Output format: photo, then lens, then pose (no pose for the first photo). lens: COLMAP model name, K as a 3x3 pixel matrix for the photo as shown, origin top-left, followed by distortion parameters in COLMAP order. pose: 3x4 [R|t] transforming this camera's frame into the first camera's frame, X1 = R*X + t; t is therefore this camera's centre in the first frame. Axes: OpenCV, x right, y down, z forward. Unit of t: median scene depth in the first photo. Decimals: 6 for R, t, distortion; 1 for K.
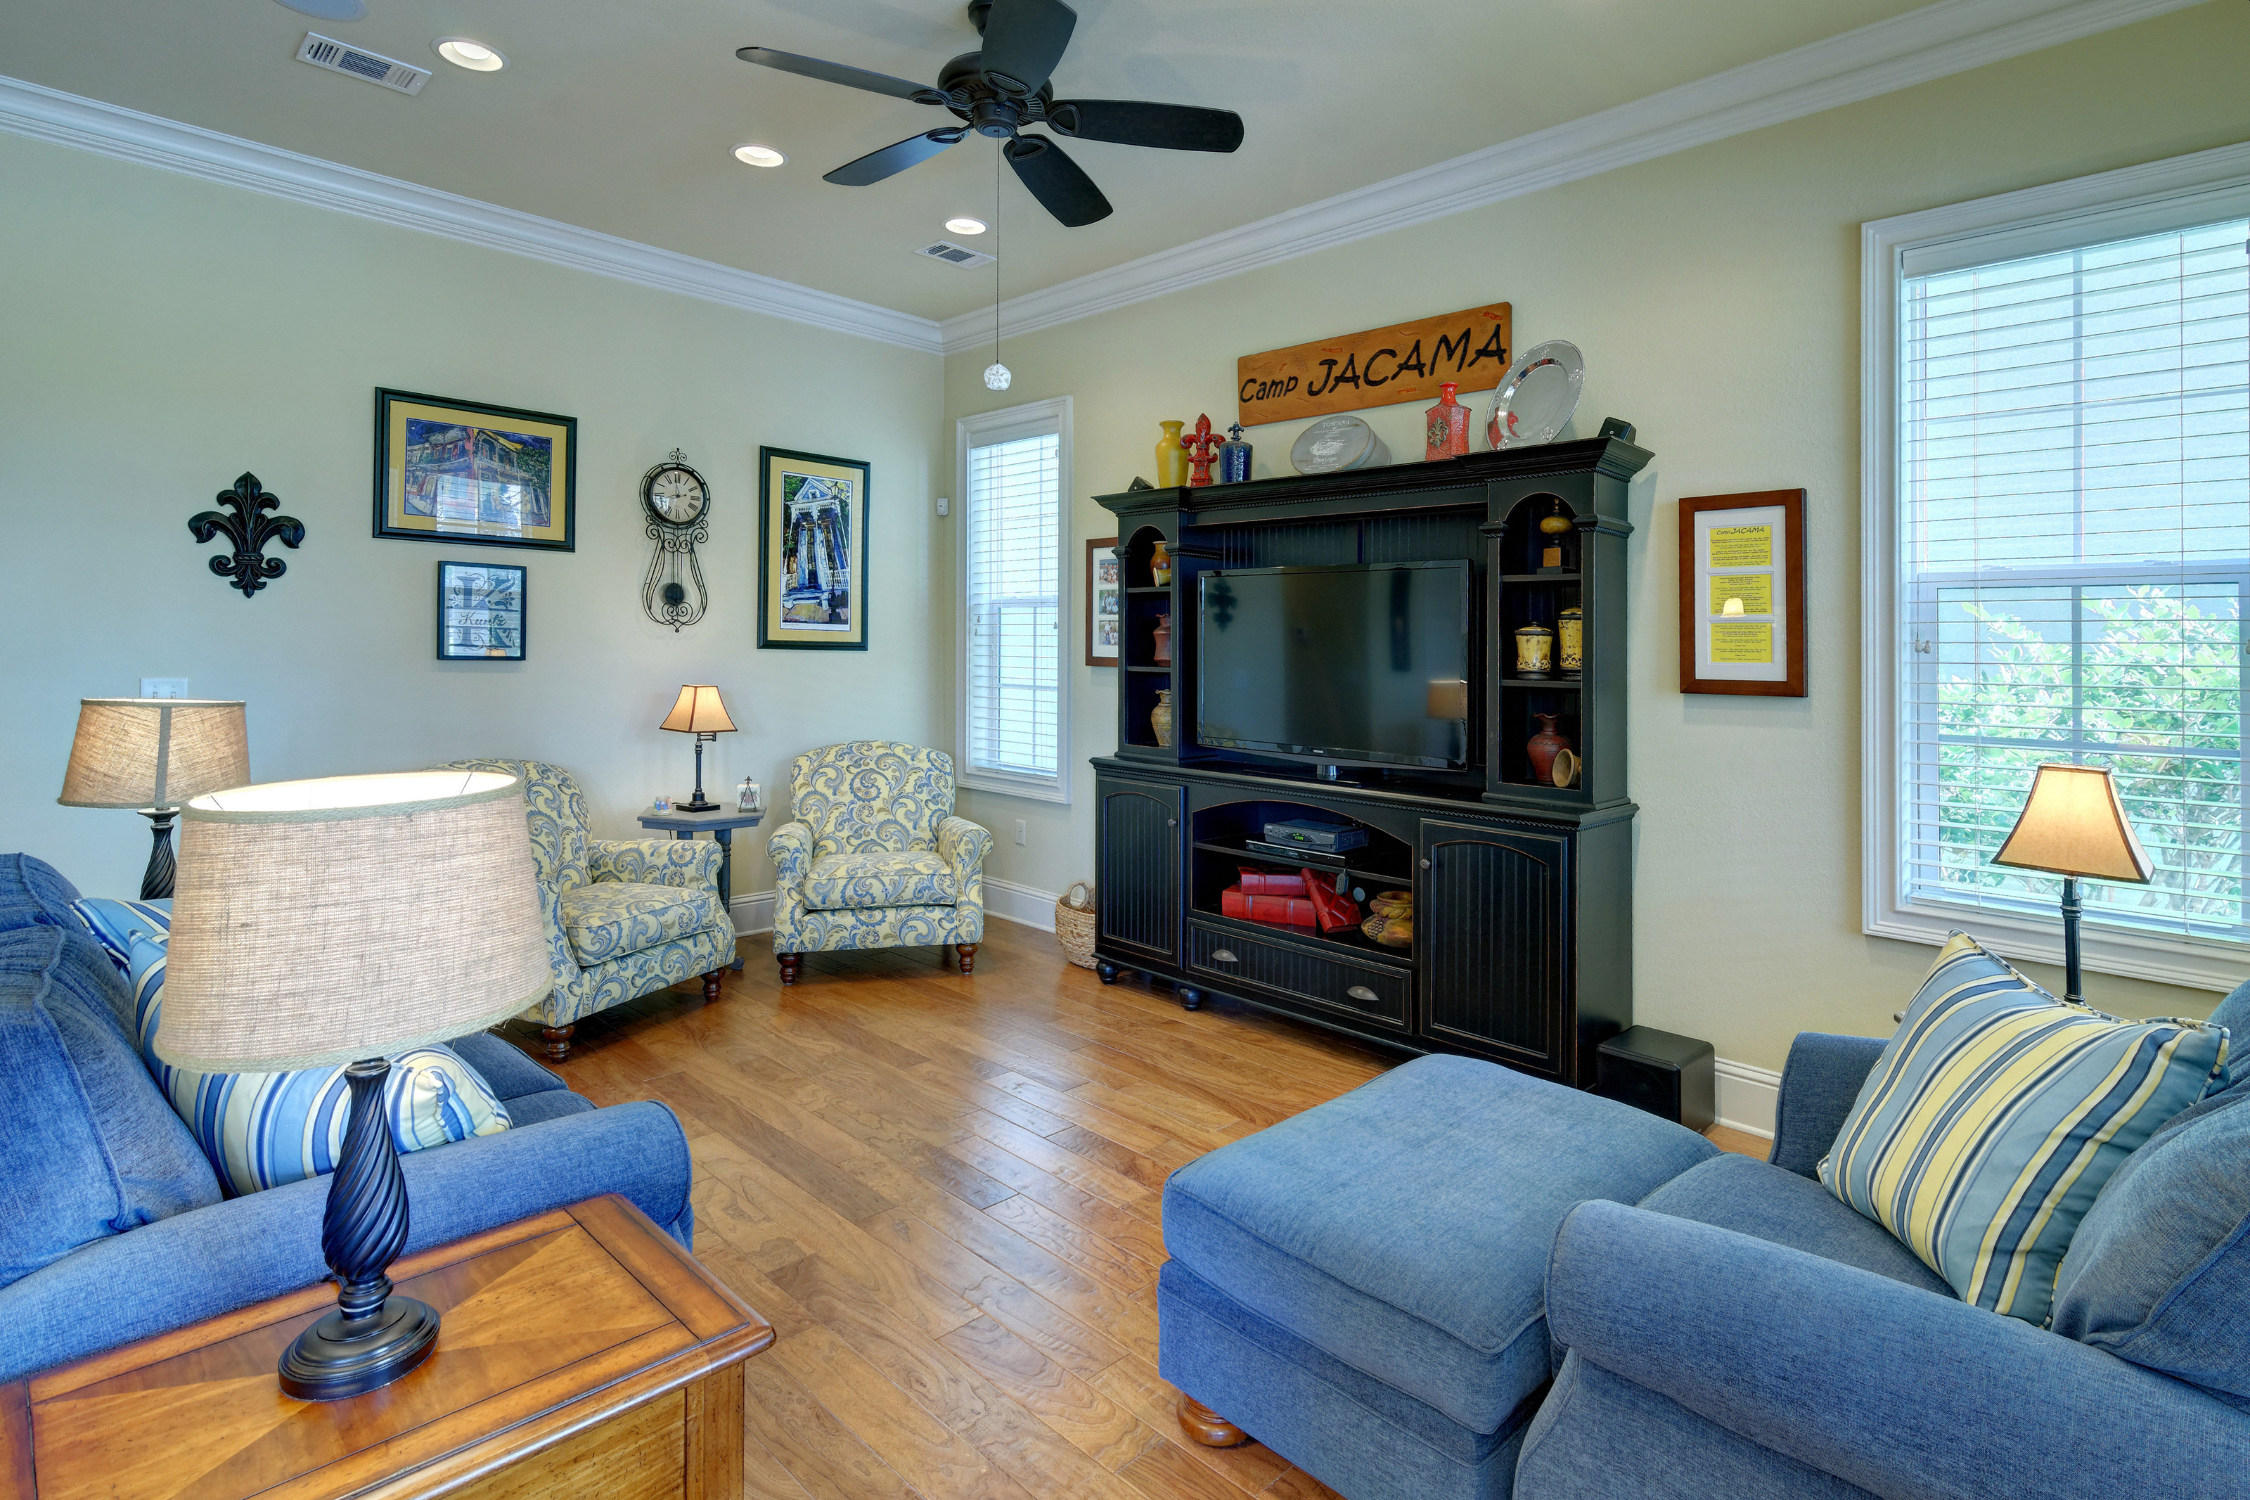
lens RADIAL K [[1126.6, 0, 1148.7], [0, 1126.6, 682.8], [0, 0, 1]] dist [-0.001736, -0.000514]
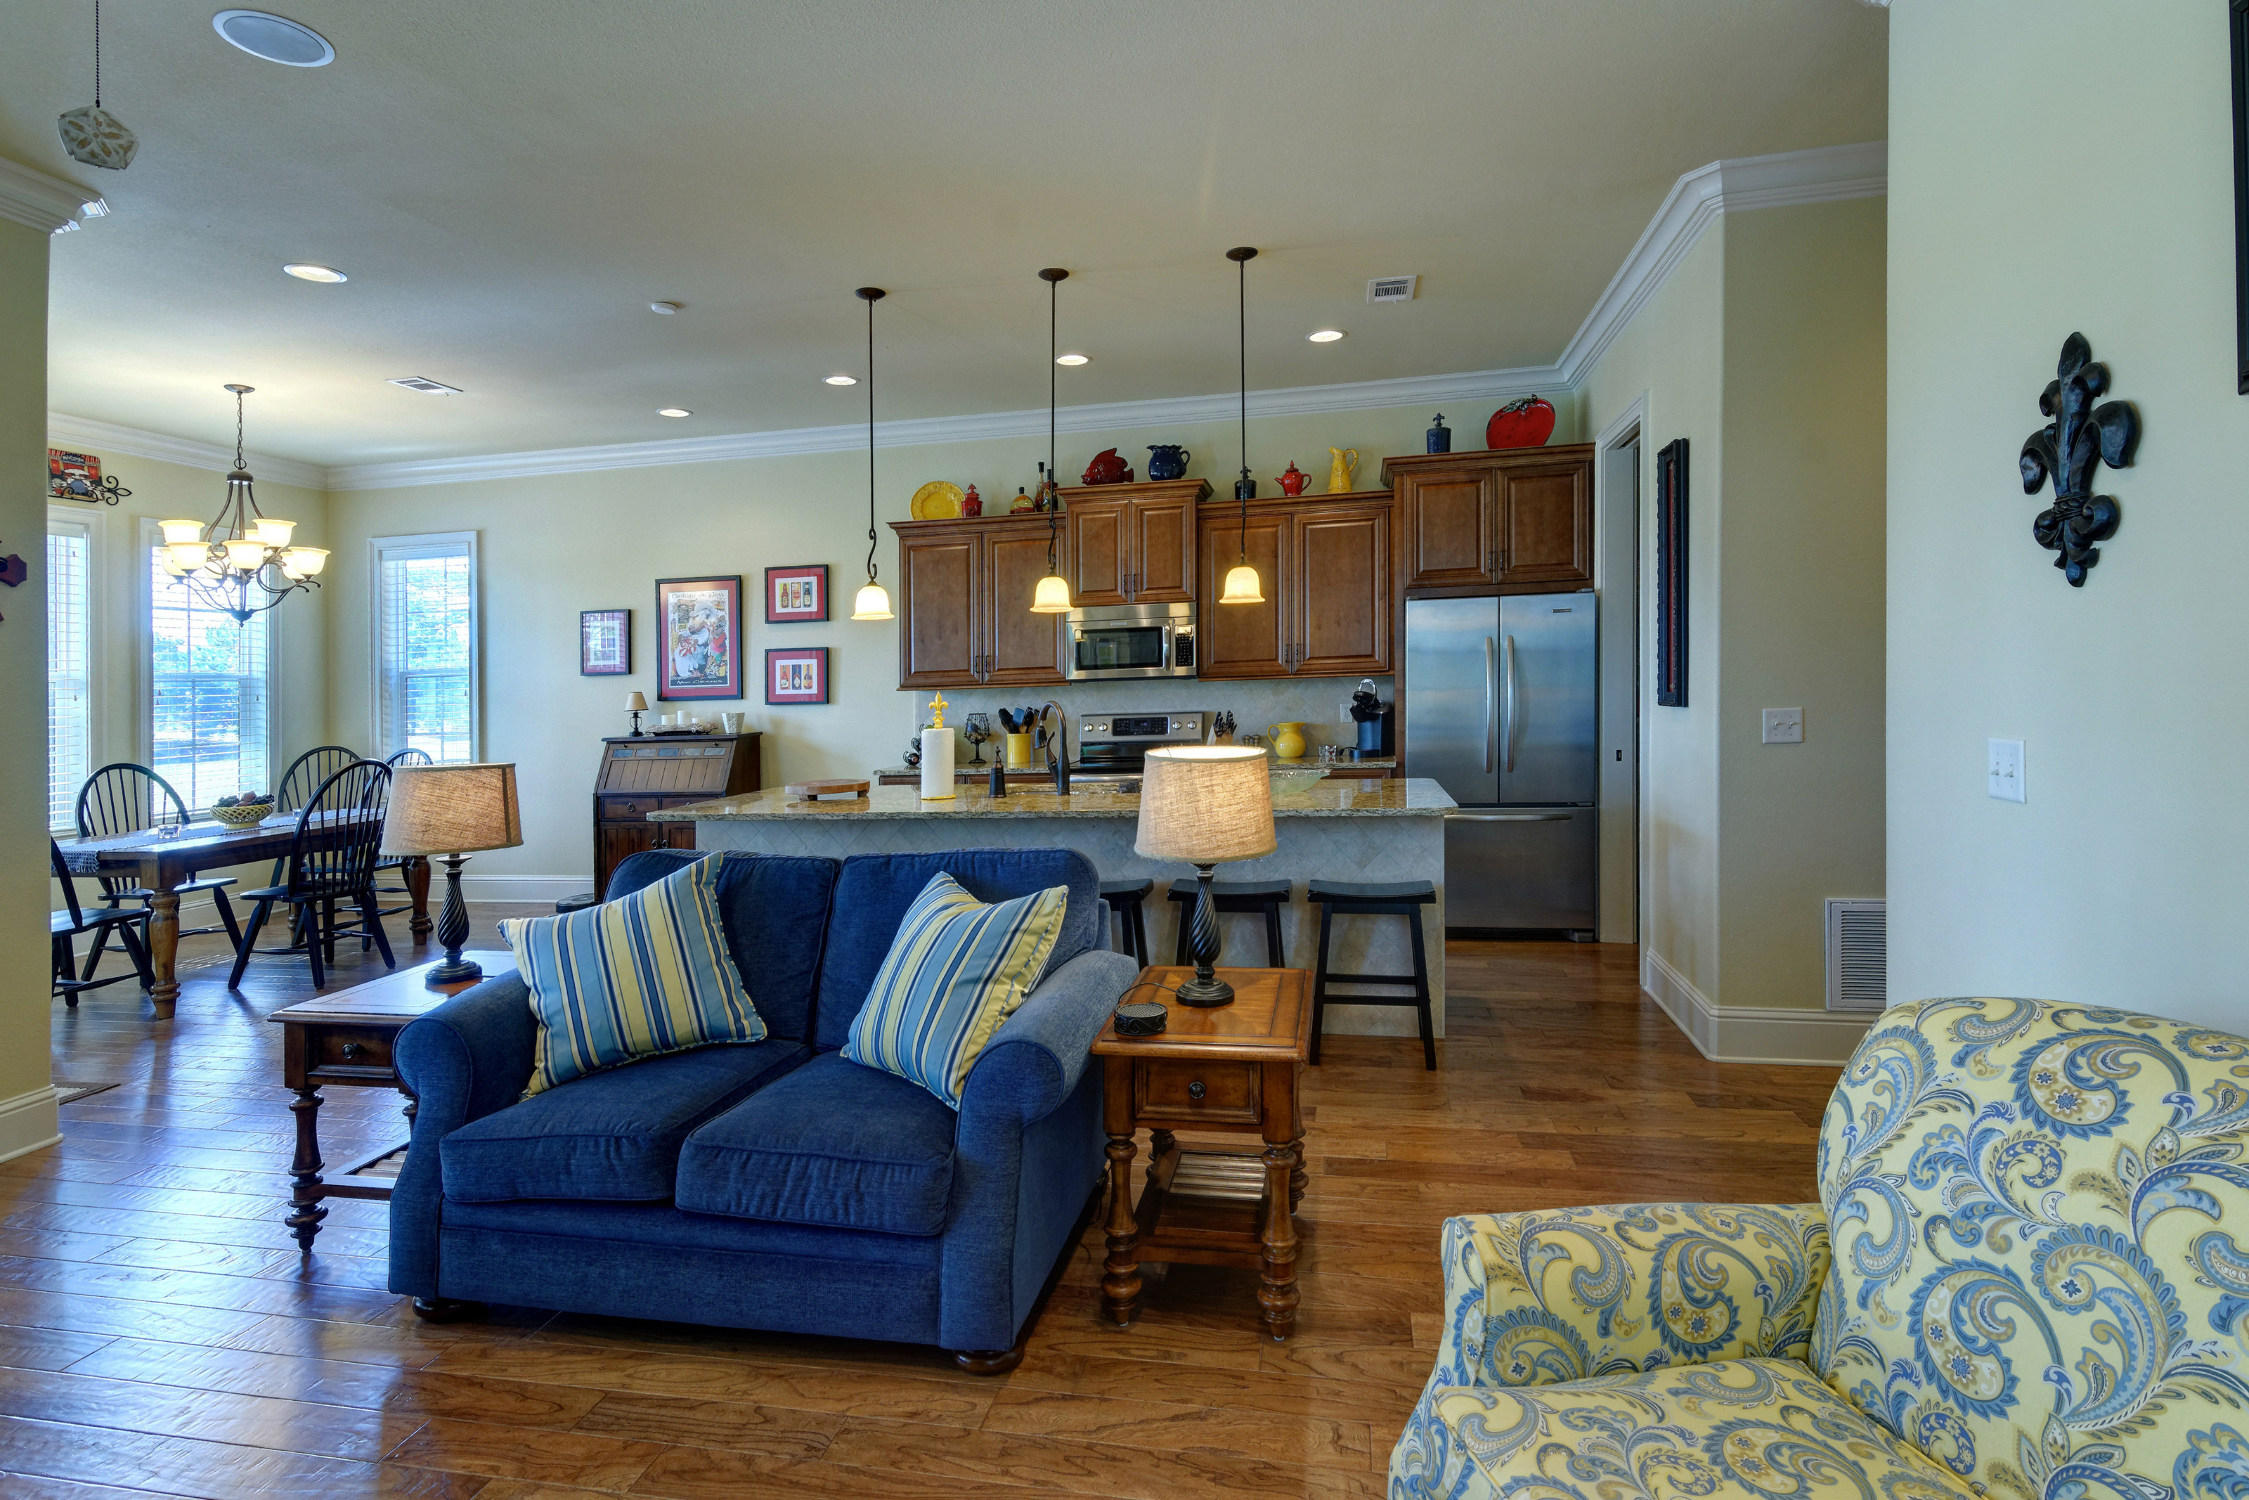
lens RADIAL K [[1102.1, 0, 1124.5], [0, 1102.1, 682.2], [0, 0, 1]] dist [0.001199, 0.000103]
pose [[-0.844768, 0.006082, -0.535099, -0.153530], [0.000413, 0.999943, 0.010713, -0.032561], [0.535133, 0.008829, -0.844722, 1.010206]]
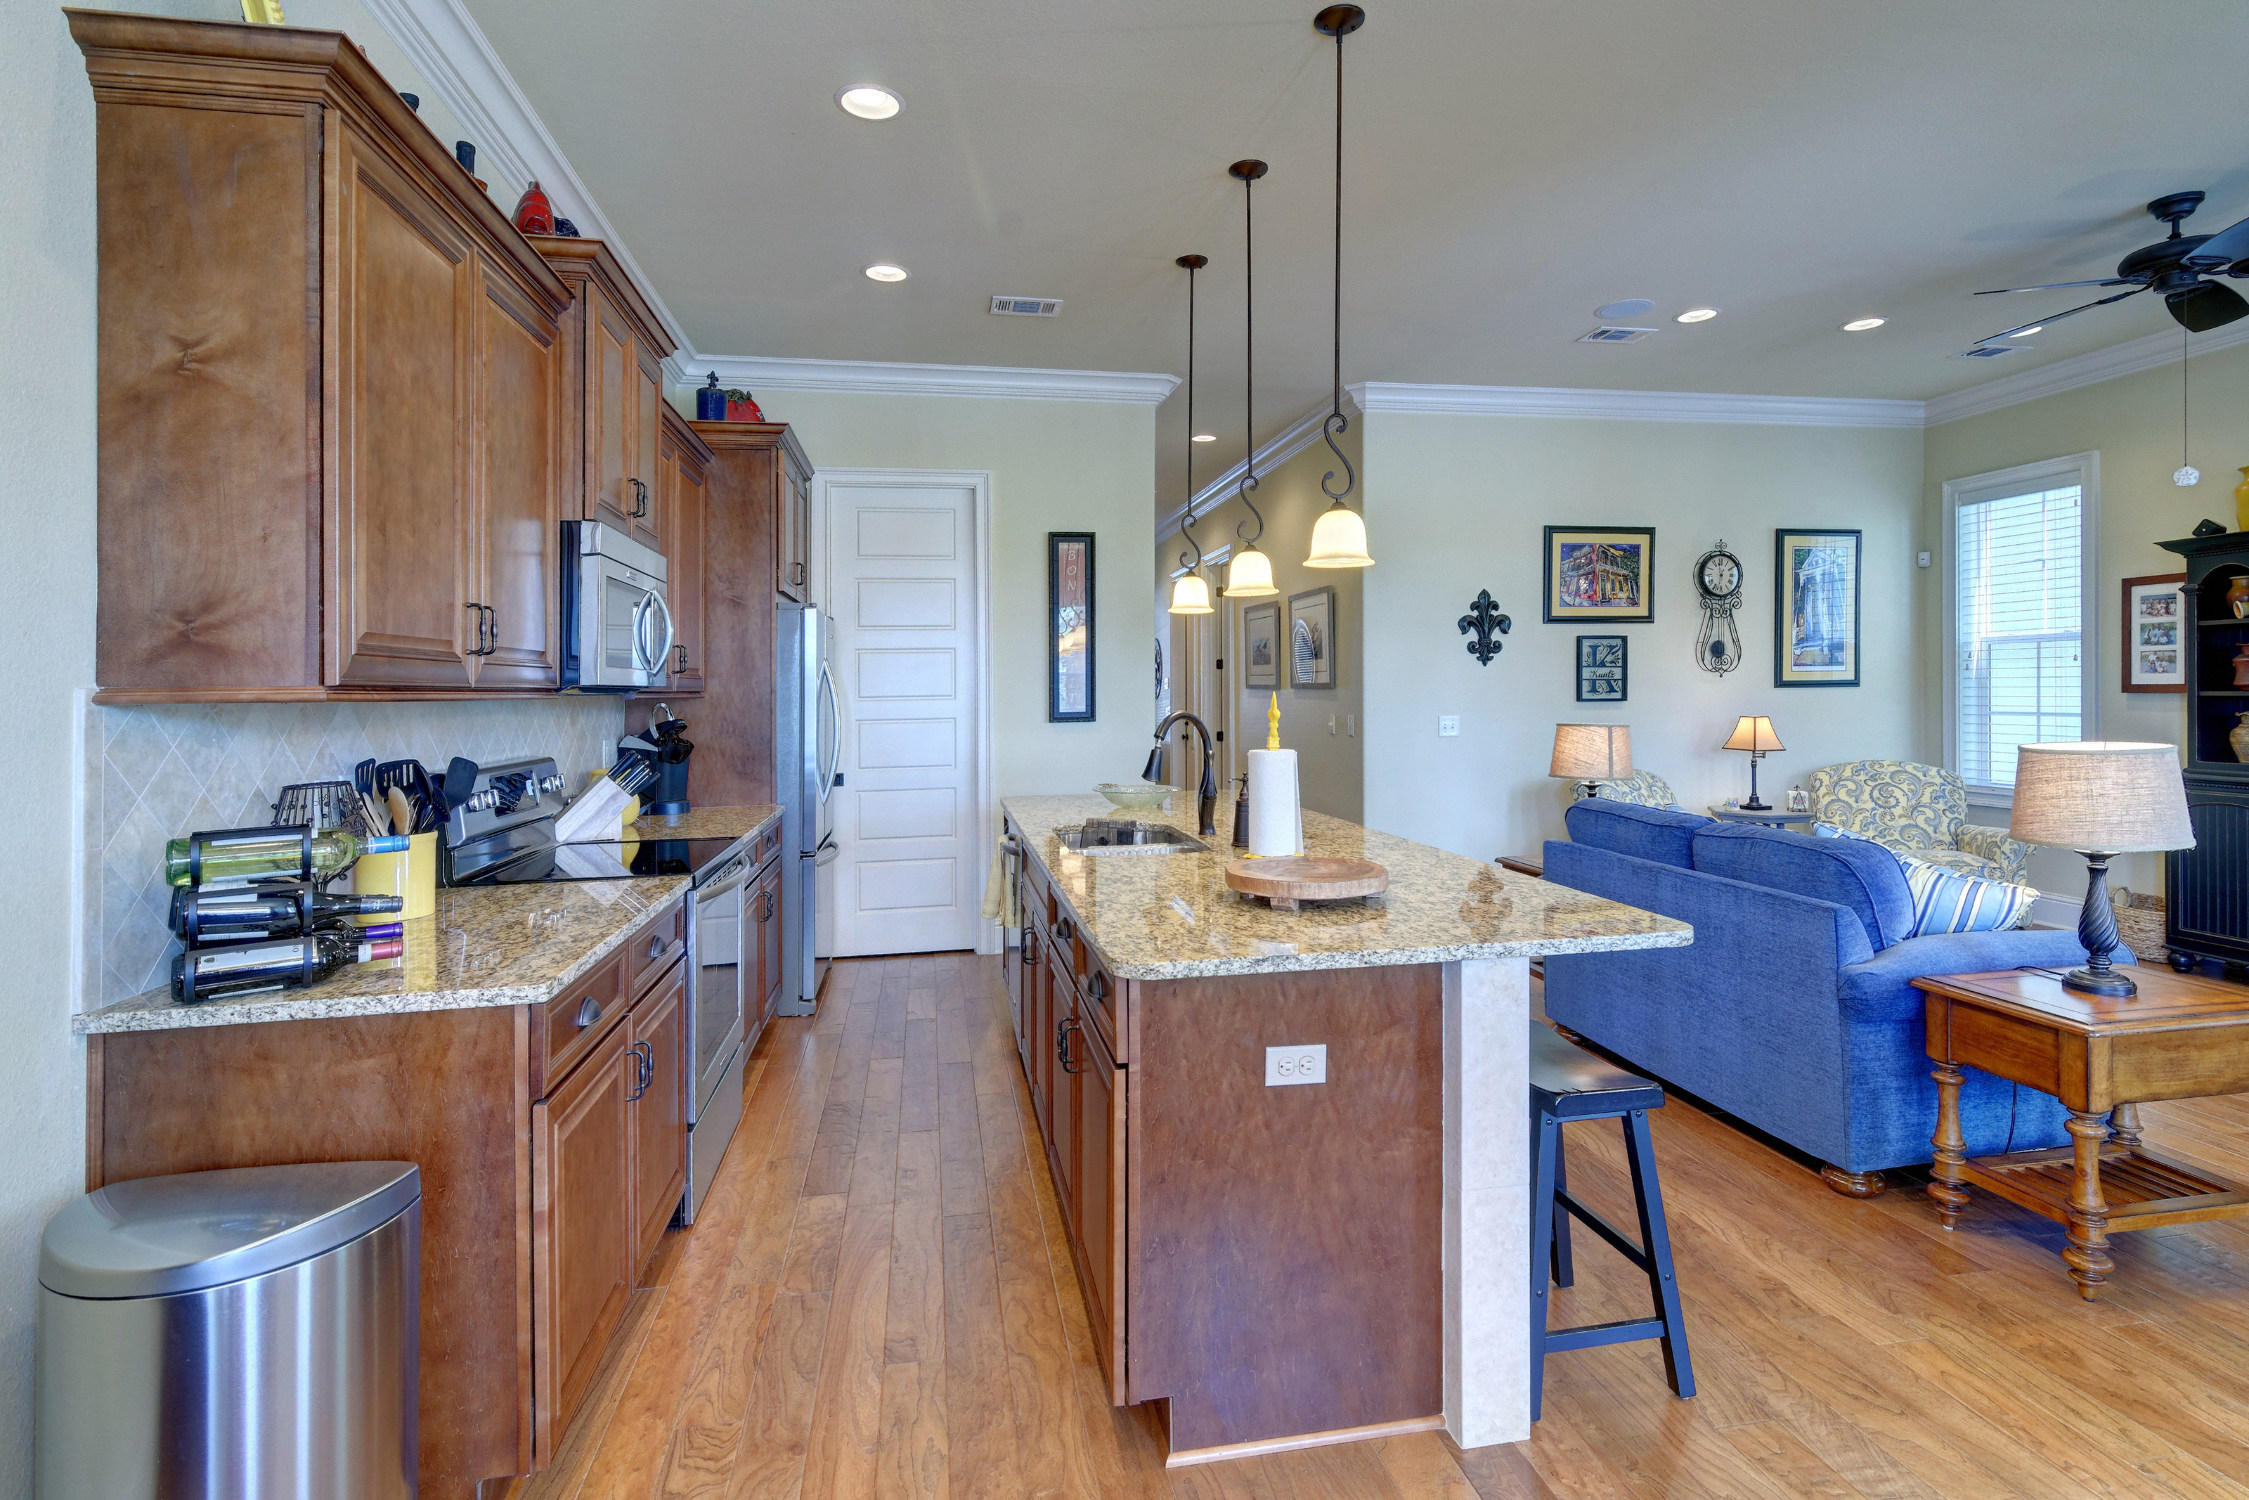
lens RADIAL K [[1096.2, 0, 1129.6], [0, 1096.2, 736.2], [0, 0, 1]] dist [0.002081, -0.000282]
pose [[0.813441, -0.008661, -0.581582, -0.251293], [0.014732, 0.999875, 0.005715, 0.008030], [0.581460, -0.013217, 0.813467, -0.505219]]
